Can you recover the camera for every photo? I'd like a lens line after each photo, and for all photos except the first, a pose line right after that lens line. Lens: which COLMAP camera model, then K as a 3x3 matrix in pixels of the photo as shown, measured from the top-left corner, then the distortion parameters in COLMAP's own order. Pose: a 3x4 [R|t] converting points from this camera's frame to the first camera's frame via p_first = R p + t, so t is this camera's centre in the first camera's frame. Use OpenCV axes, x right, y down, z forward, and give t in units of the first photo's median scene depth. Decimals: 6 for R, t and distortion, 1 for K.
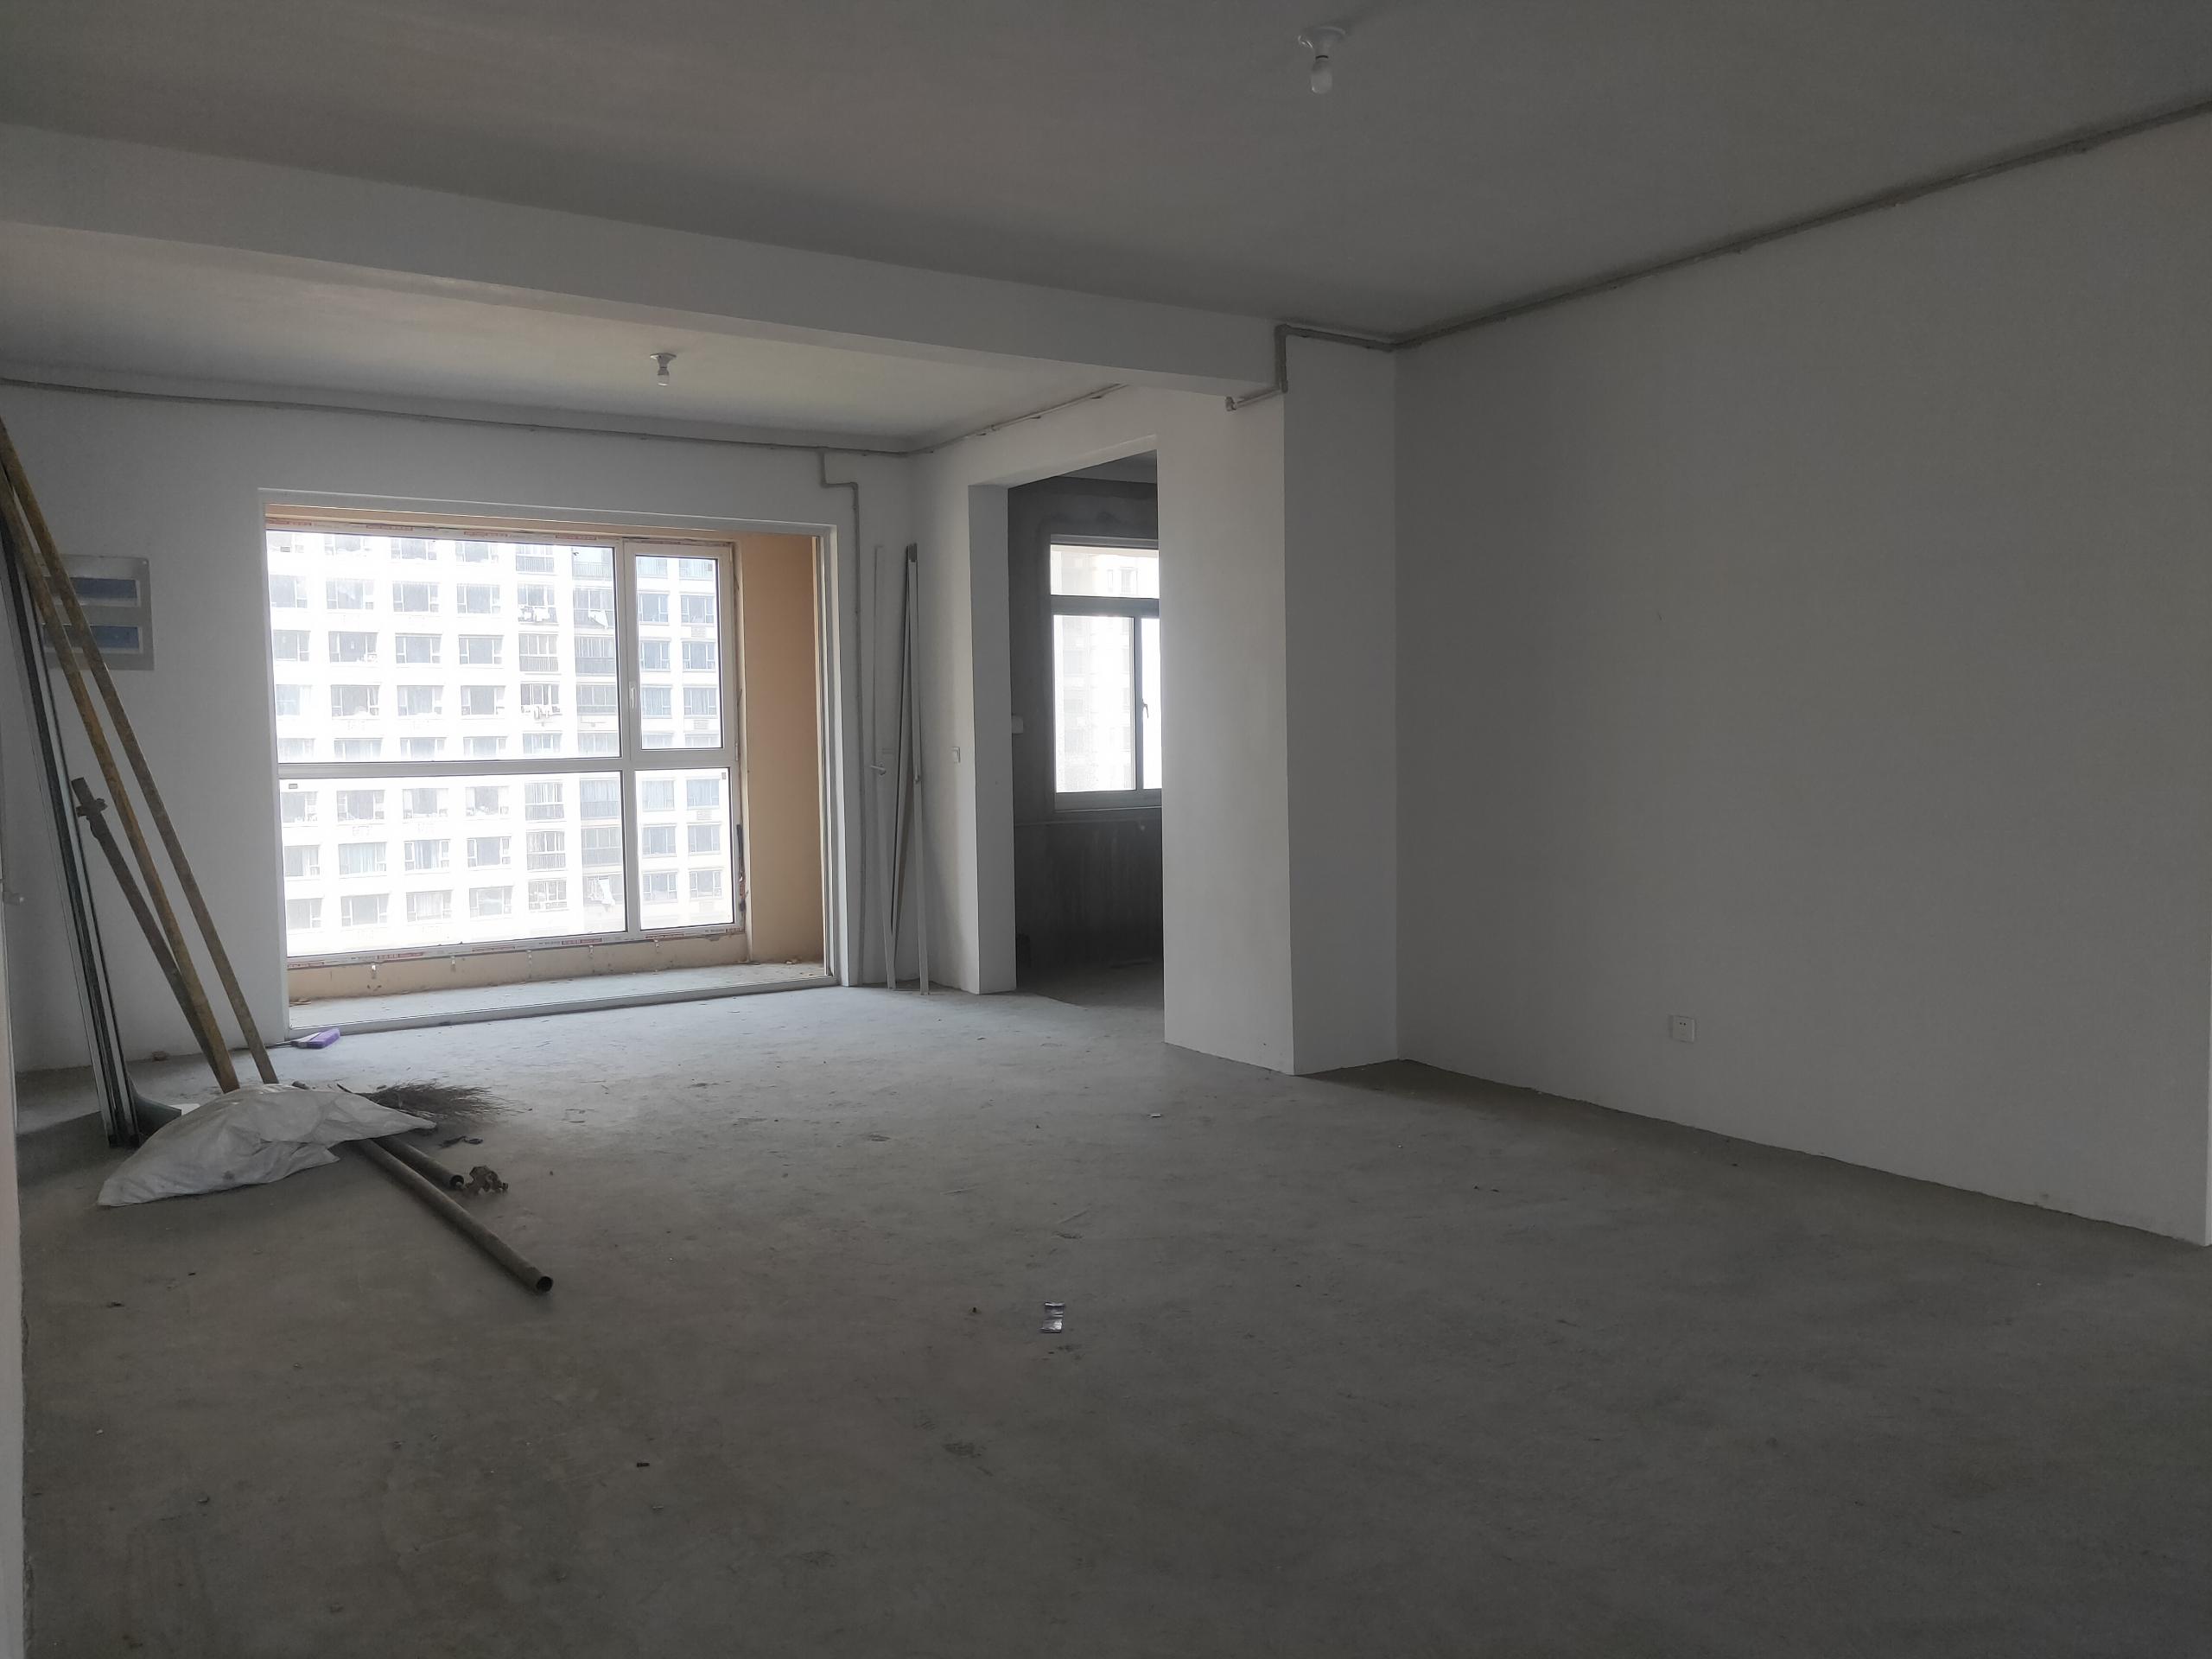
lens RADIAL K [[1700.4, 0, 1114.0], [0, 1700.4, 826.5], [0, 0, 1]] dist [0.034944, 0.001686]
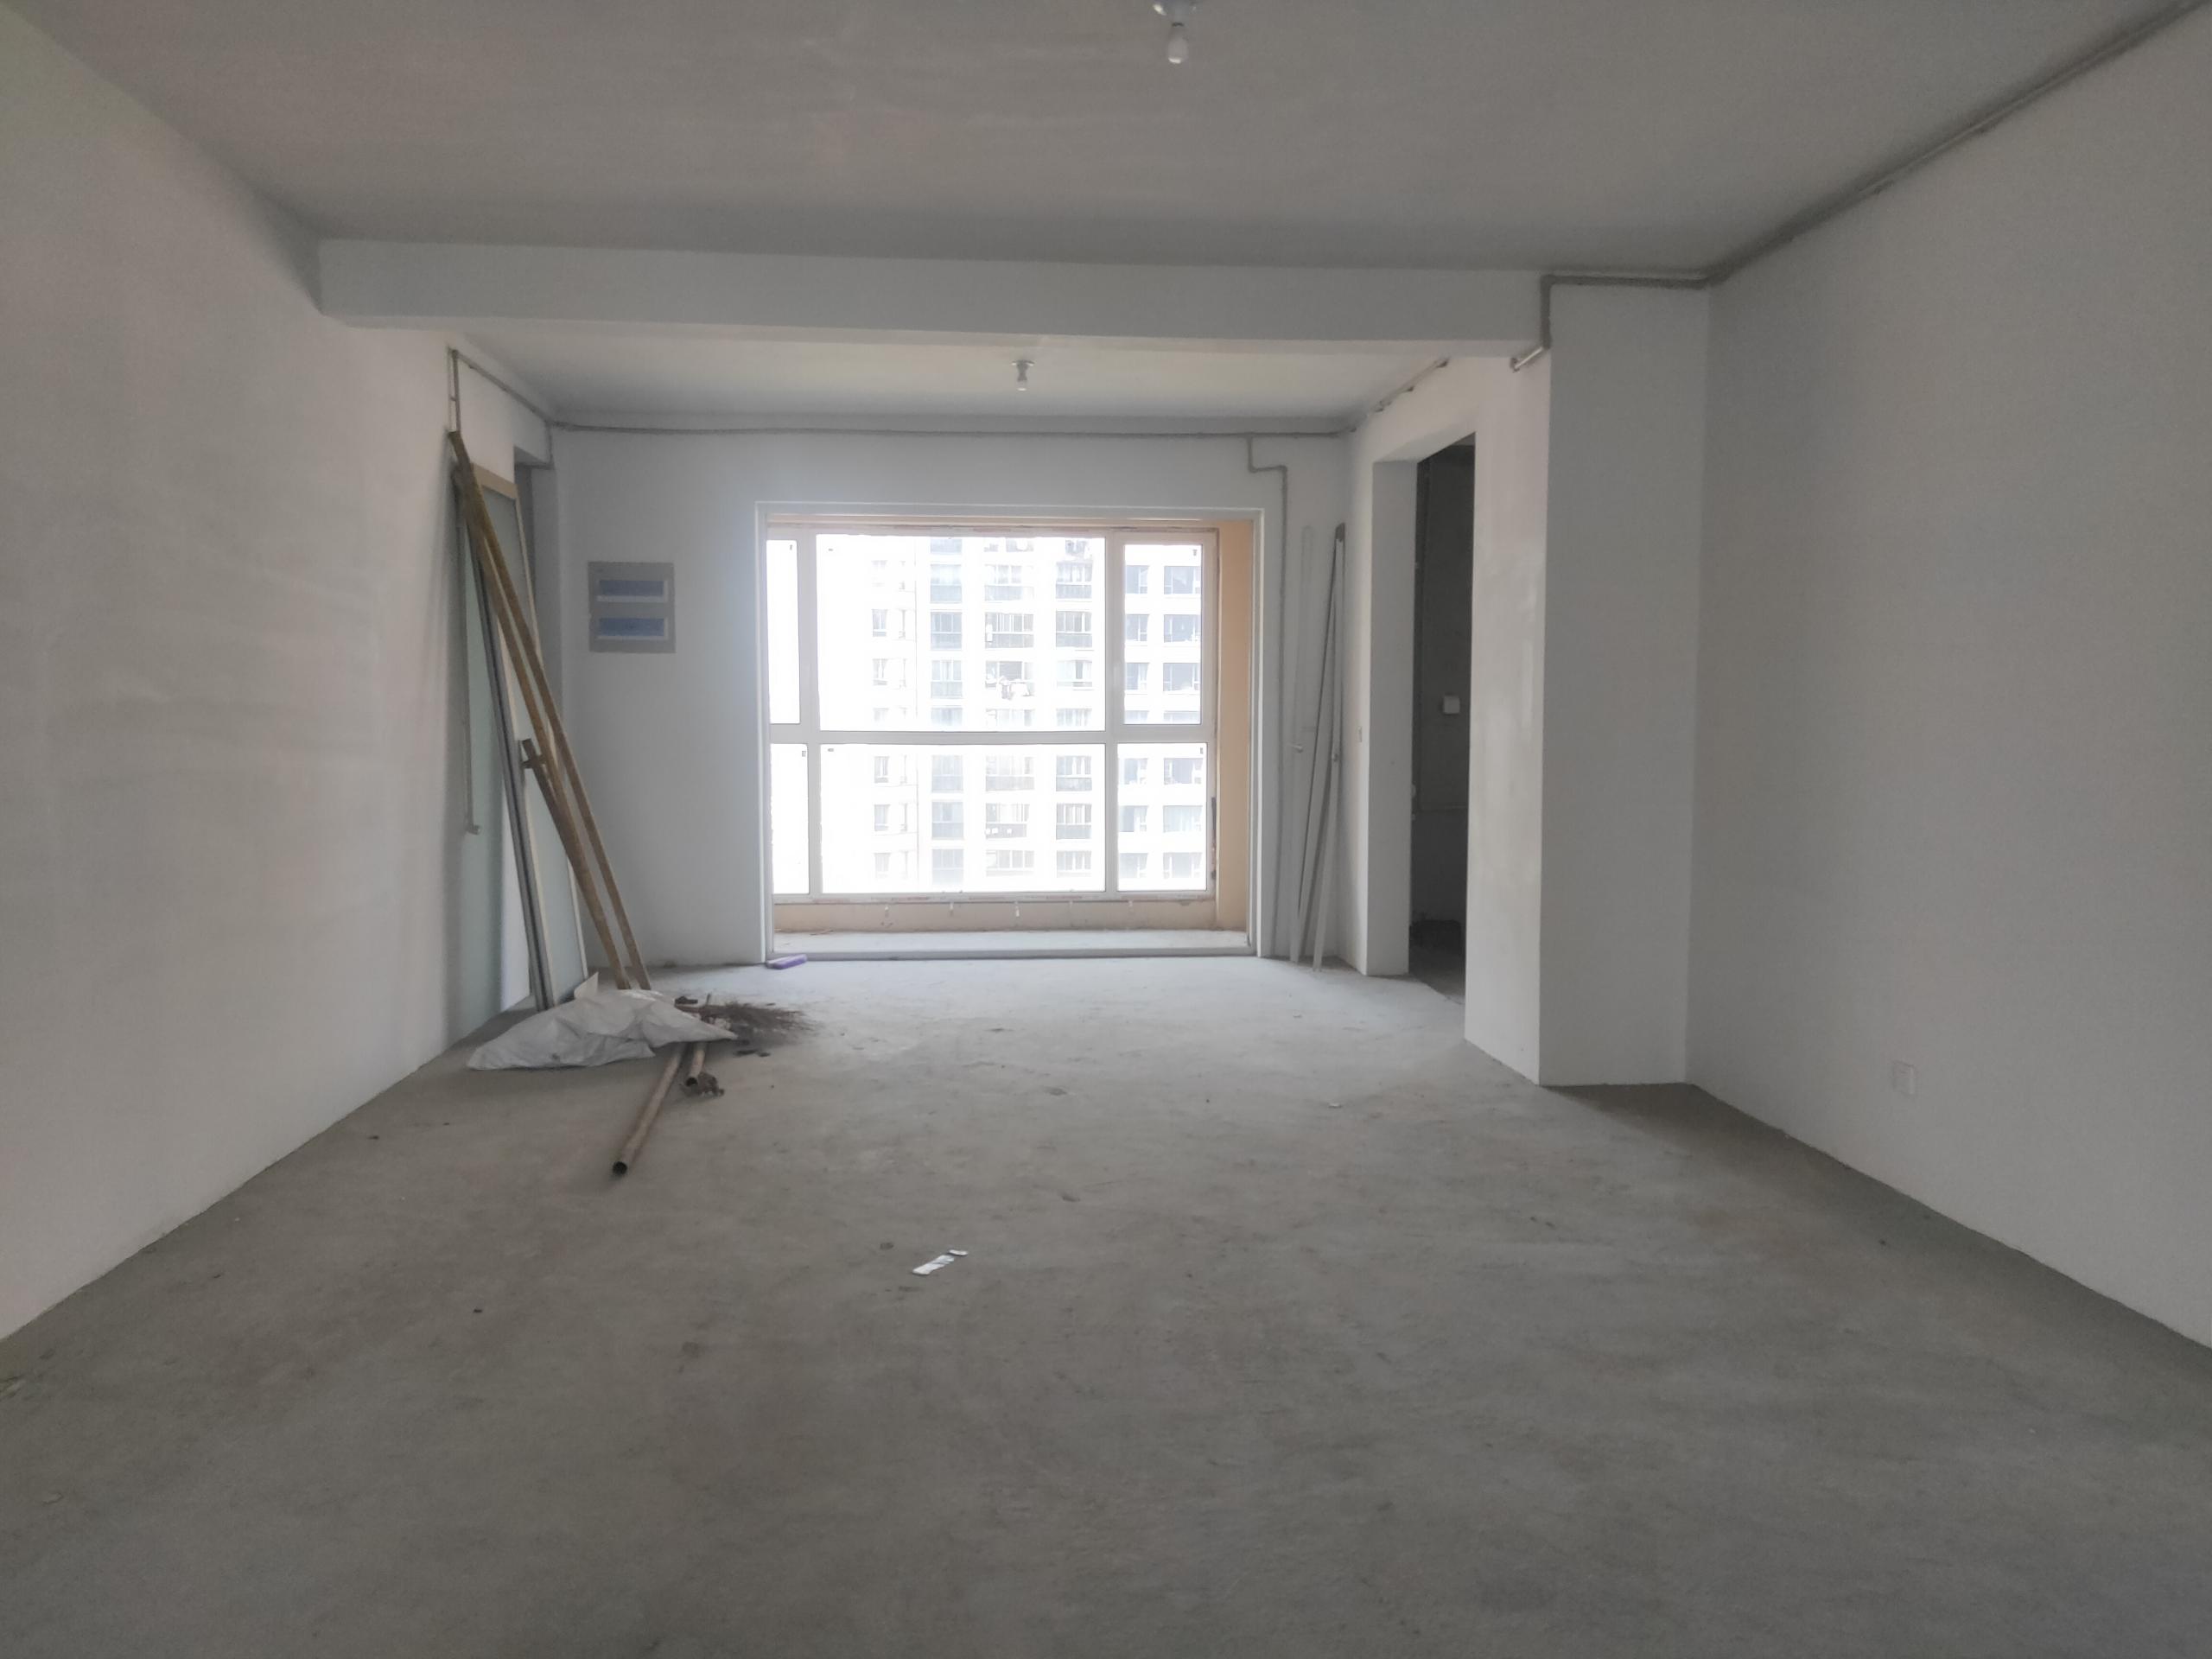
lens RADIAL K [[1700.4, 0, 1126.4], [0, 1700.4, 835.5], [0, 0, 1]] dist [0.034944, 0.001686]
pose [[0.882324, 0.047156, -0.468274, 0.298239], [-0.038125, 0.998859, 0.028752, -0.007422], [0.469096, -0.007515, 0.883115, 0.062692]]
